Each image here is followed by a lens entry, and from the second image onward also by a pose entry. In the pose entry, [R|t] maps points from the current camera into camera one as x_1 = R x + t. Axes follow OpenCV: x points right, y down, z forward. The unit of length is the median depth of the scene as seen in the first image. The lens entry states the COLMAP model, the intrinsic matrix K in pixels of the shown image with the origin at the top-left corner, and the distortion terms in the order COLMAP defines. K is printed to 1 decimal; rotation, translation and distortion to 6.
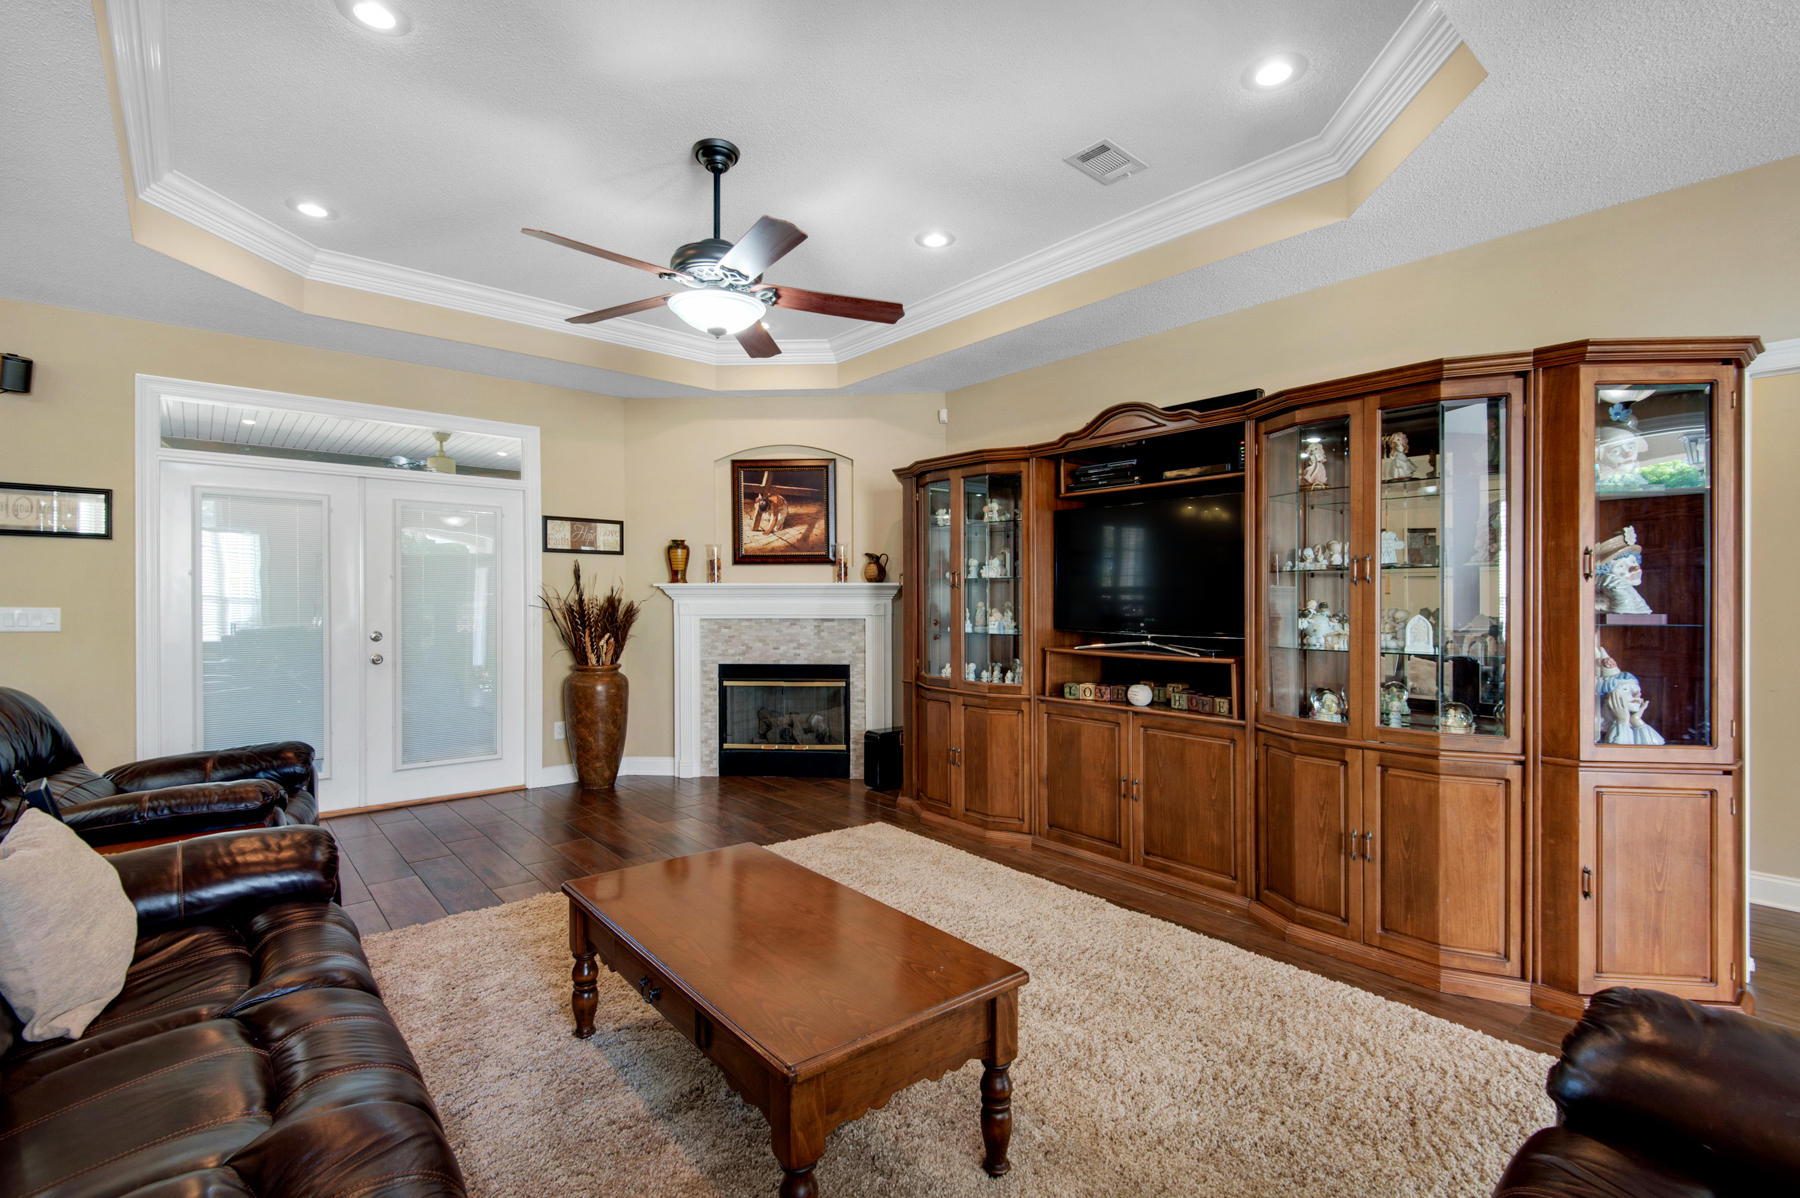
lens RADIAL K [[815.2, 0, 910.8], [0, 815.2, 603.3], [0, 0, 1]] dist [0.000037, -0.000283]
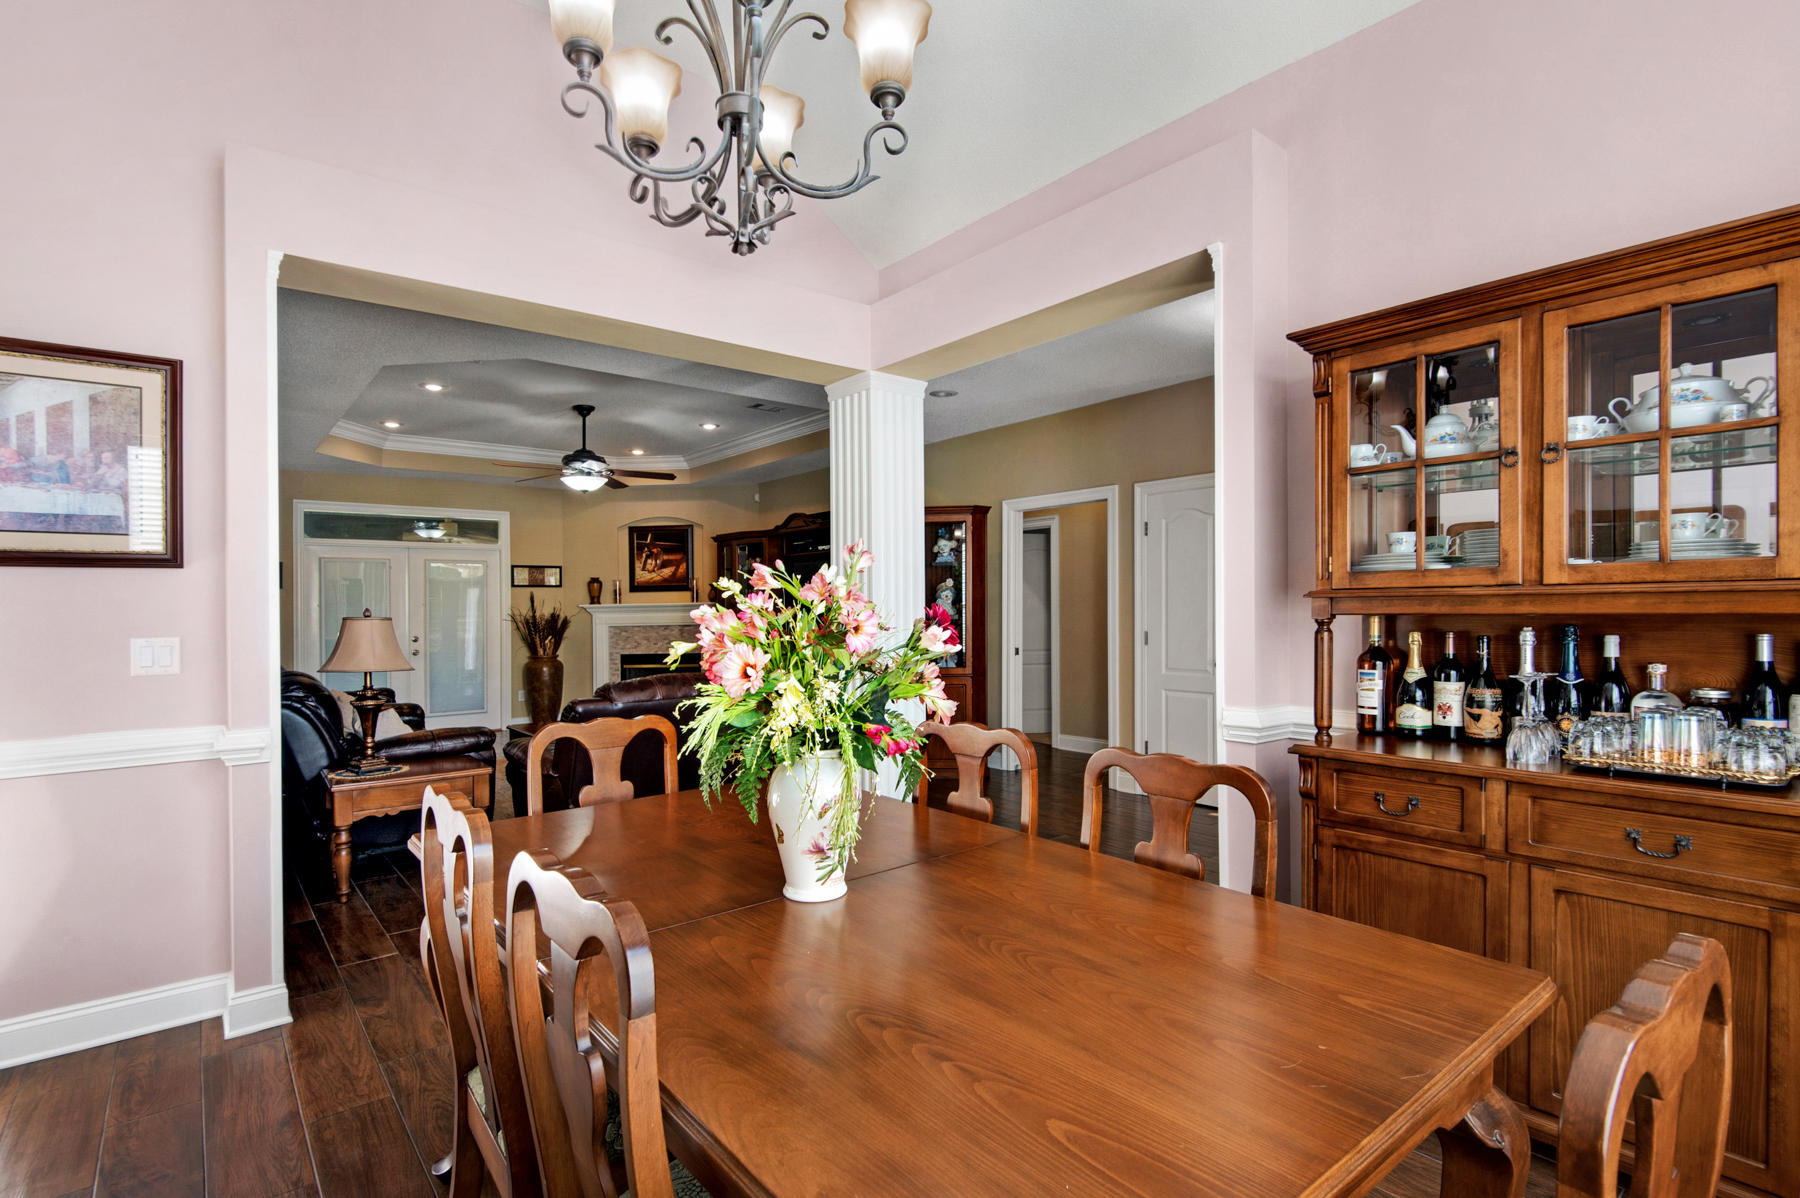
lens RADIAL K [[849.8, 0, 897.1], [0, 849.8, 576.0], [0, 0, 1]] dist [-0.000144, 0.000039]
pose [[0.999657, -0.017231, -0.019721, 0.349410], [0.016469, 0.999137, -0.038143, -0.006592], [0.020361, 0.037805, 0.999078, -0.675785]]
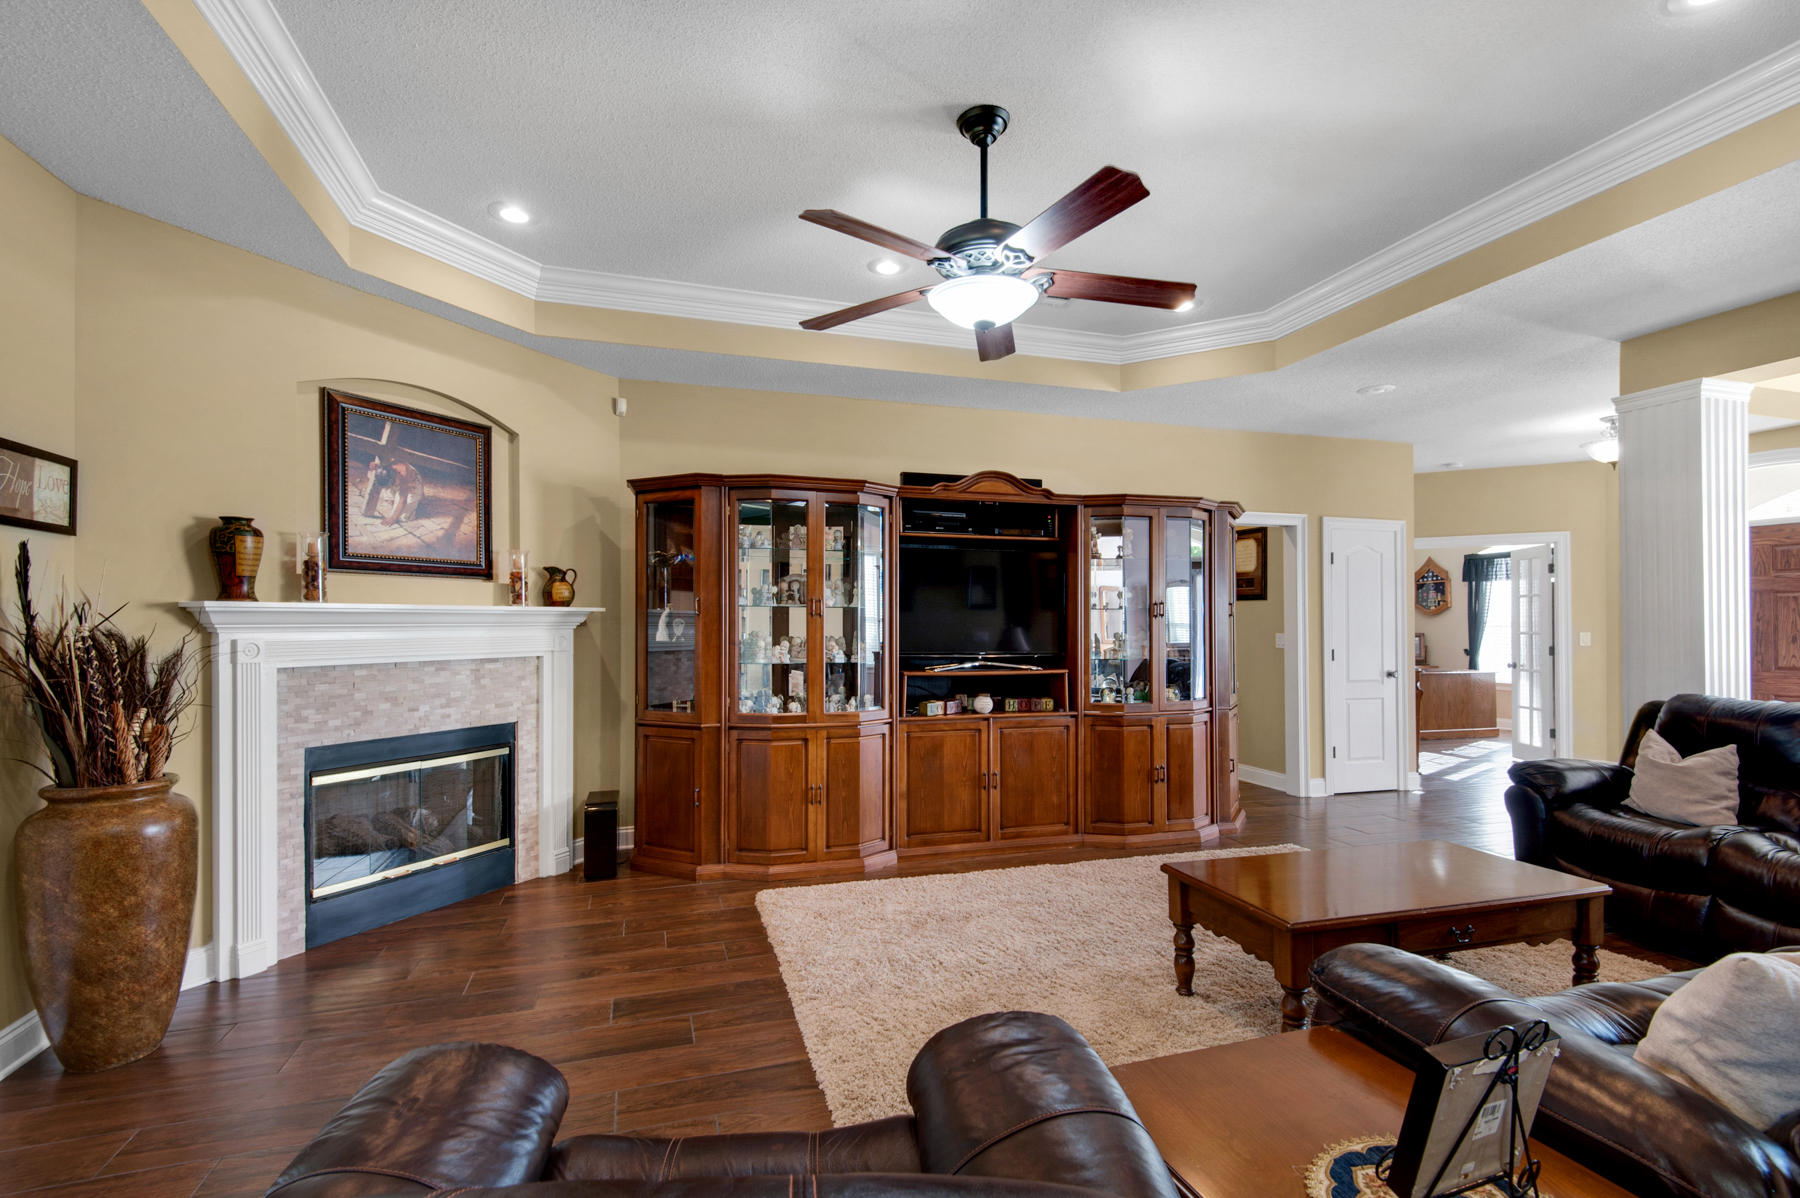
lens RADIAL K [[827.4, 0, 910.0], [0, 827.4, 623.1], [0, 0, 1]] dist [-0.000587, -0.000672]
pose [[0.385864, -0.000538, 0.922555, -0.610965], [0.009440, 0.999950, -0.003365, -0.005222], [-0.922507, 0.010007, 0.385850, 0.409962]]
